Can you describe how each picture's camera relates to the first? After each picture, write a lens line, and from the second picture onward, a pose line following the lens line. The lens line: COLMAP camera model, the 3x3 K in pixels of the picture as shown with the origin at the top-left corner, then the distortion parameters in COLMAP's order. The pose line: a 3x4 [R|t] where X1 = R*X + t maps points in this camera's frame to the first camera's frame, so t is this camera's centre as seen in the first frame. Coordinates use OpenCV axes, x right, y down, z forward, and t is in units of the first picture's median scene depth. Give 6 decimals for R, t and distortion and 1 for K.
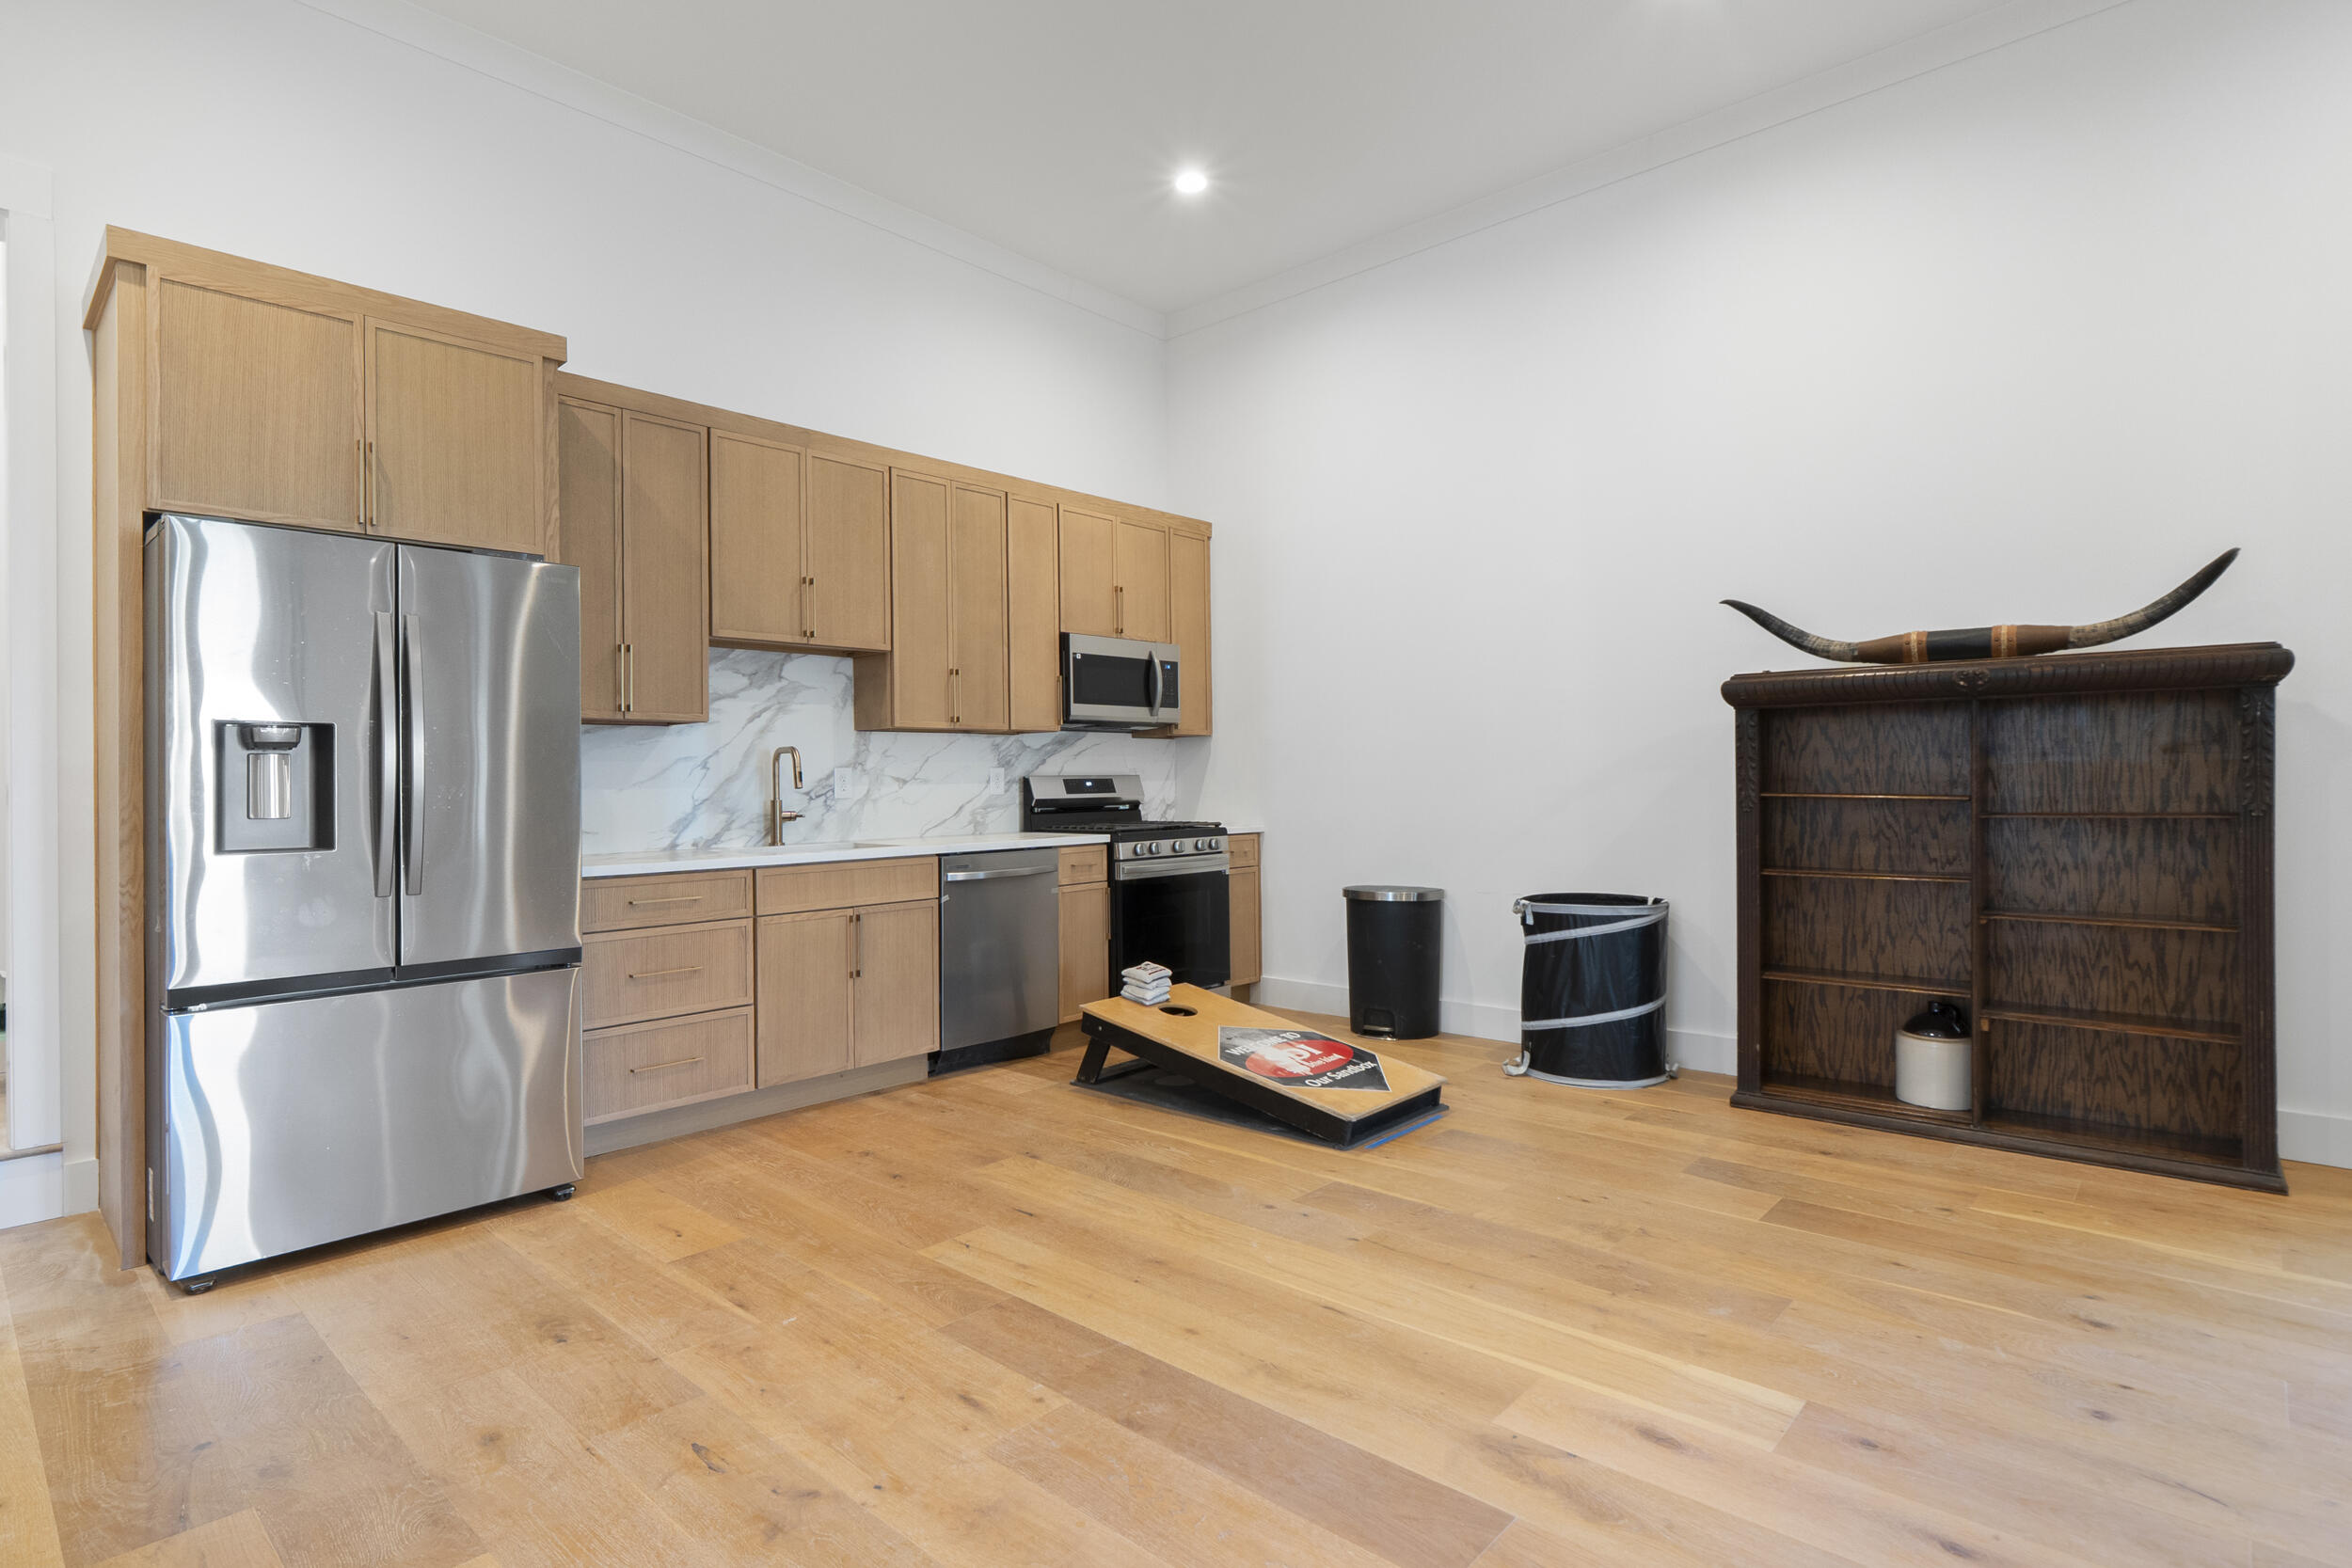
lens RADIAL K [[1170.2, 0, 1177.9], [0, 1170.2, 775.8], [0, 0, 1]] dist [0.000094, -0.000009]
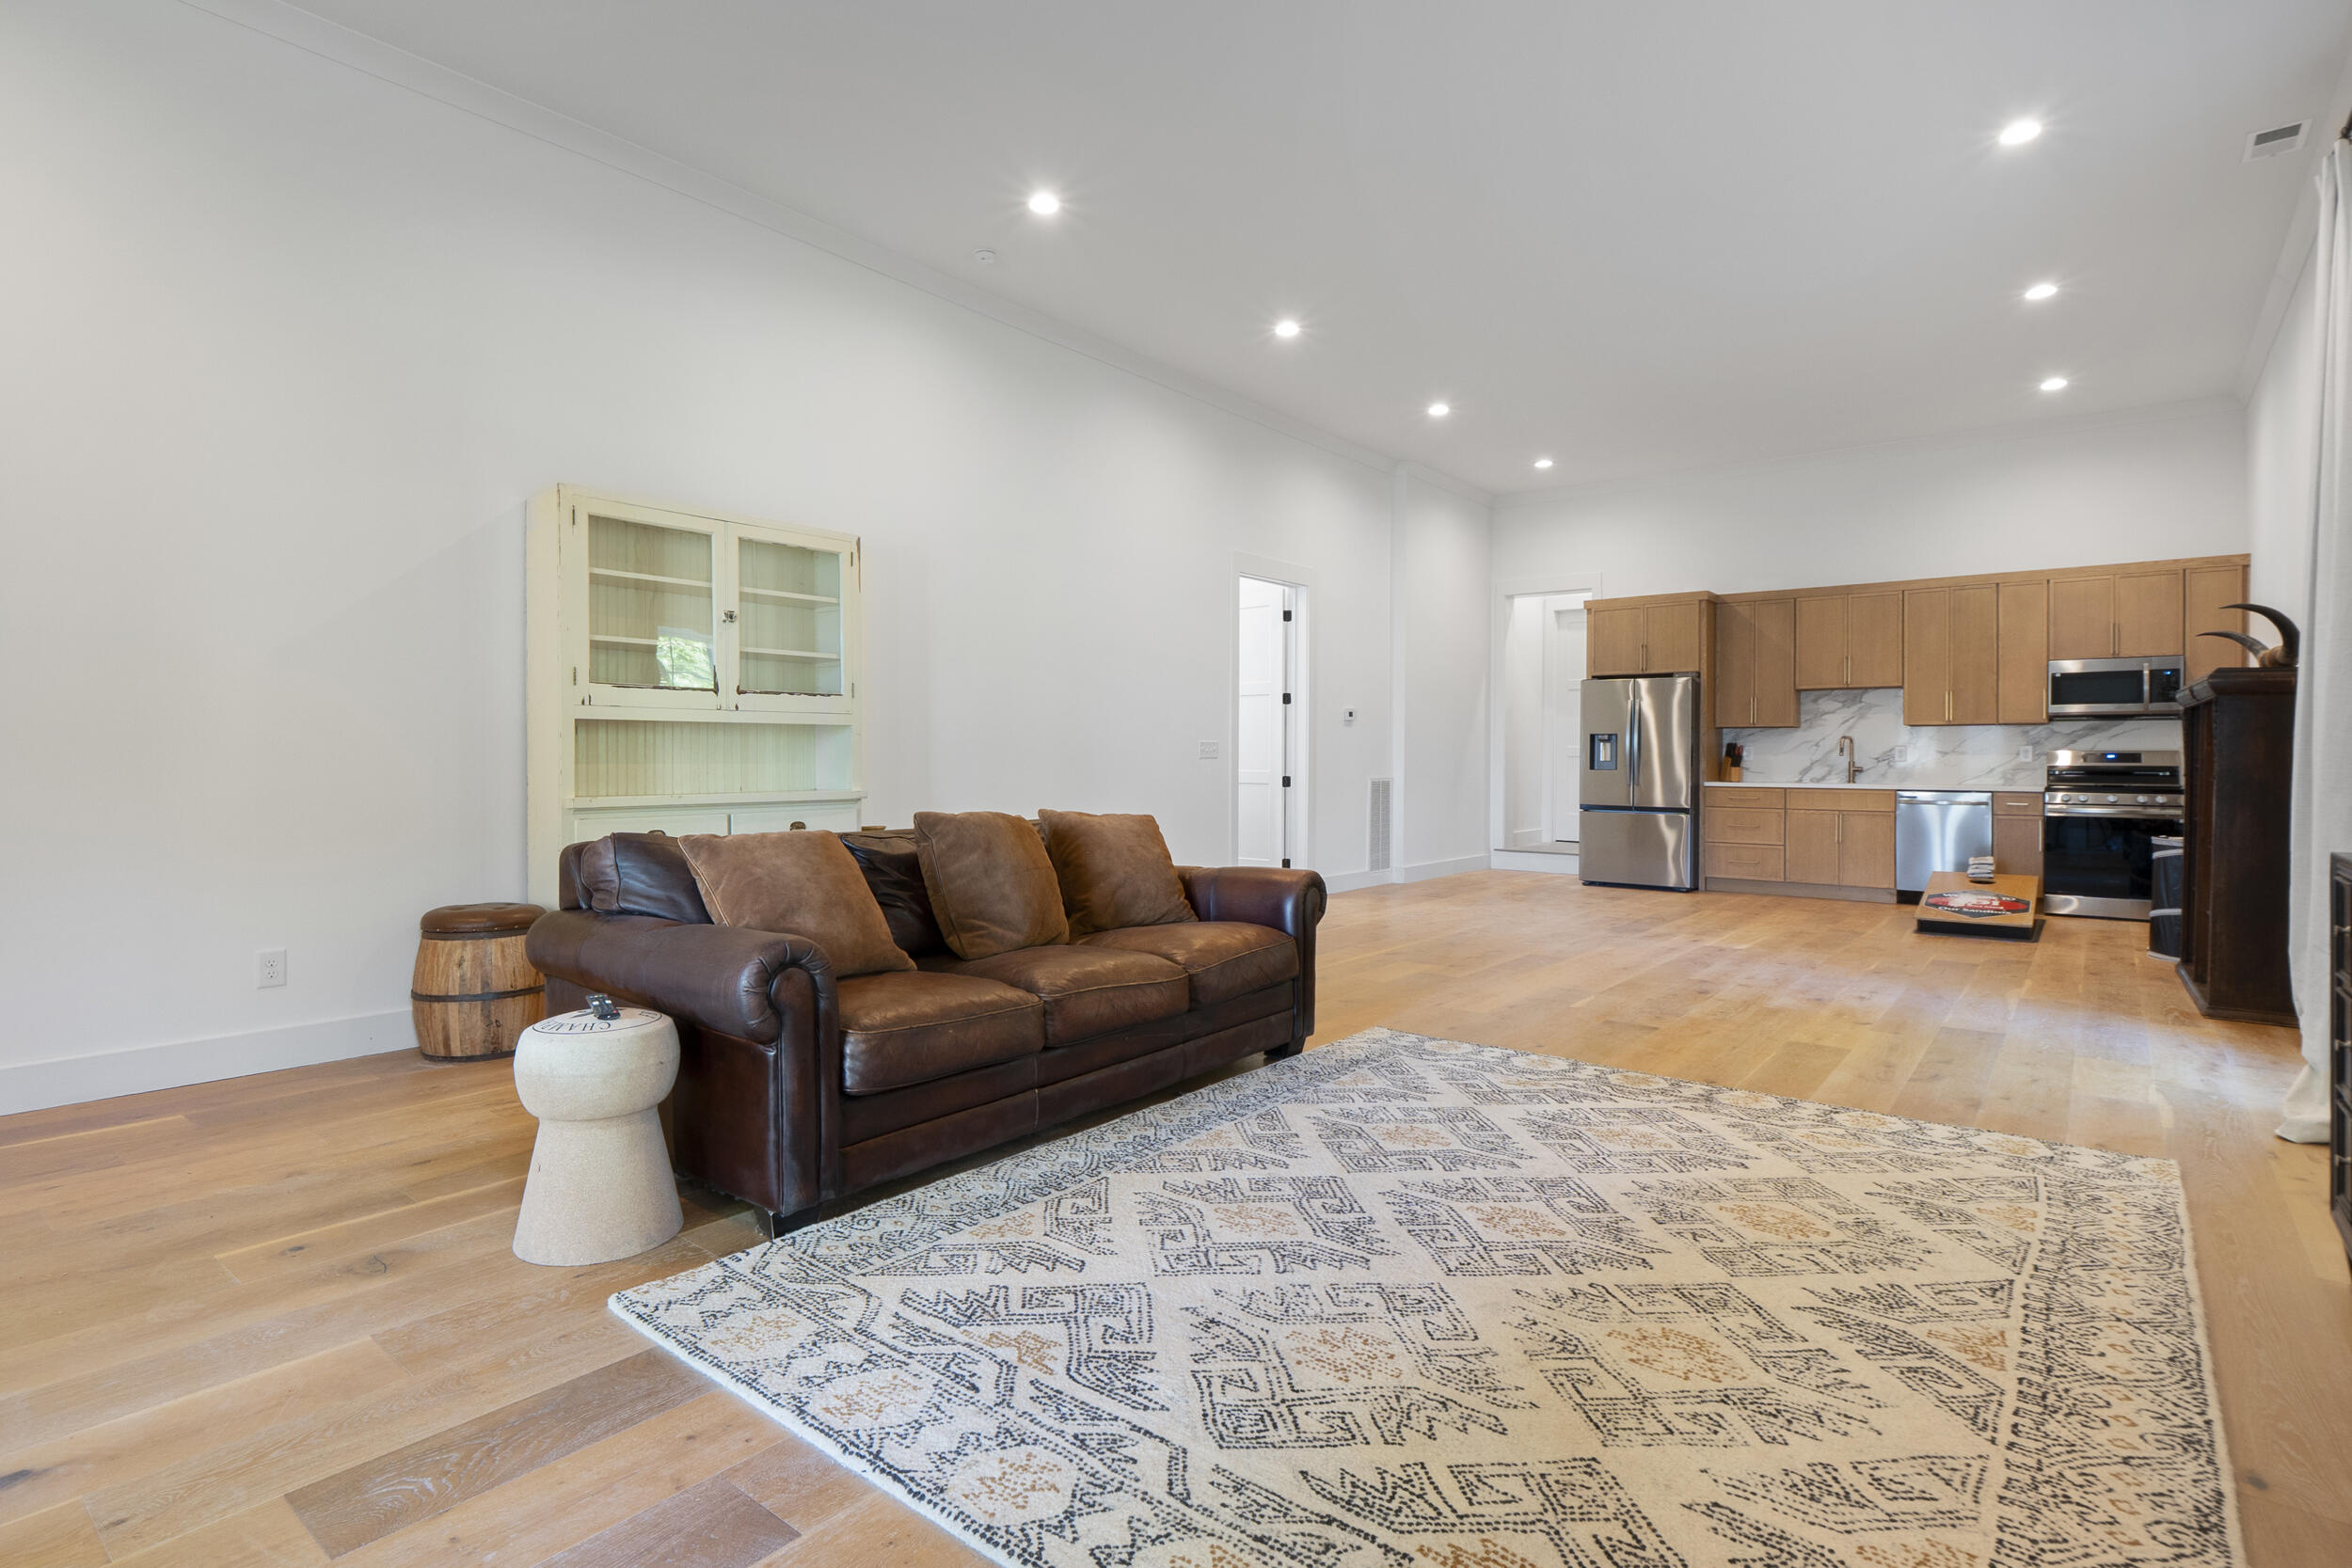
lens RADIAL K [[1170.2, 0, 1176.9], [0, 1170.2, 778.9], [0, 0, 1]] dist [0.000094, -0.000009]
pose [[0.074272, 0.029548, -0.996800, 1.519575], [-0.003252, 0.999563, 0.029388, -0.004888], [0.997233, 0.001059, 0.074335, -0.327259]]
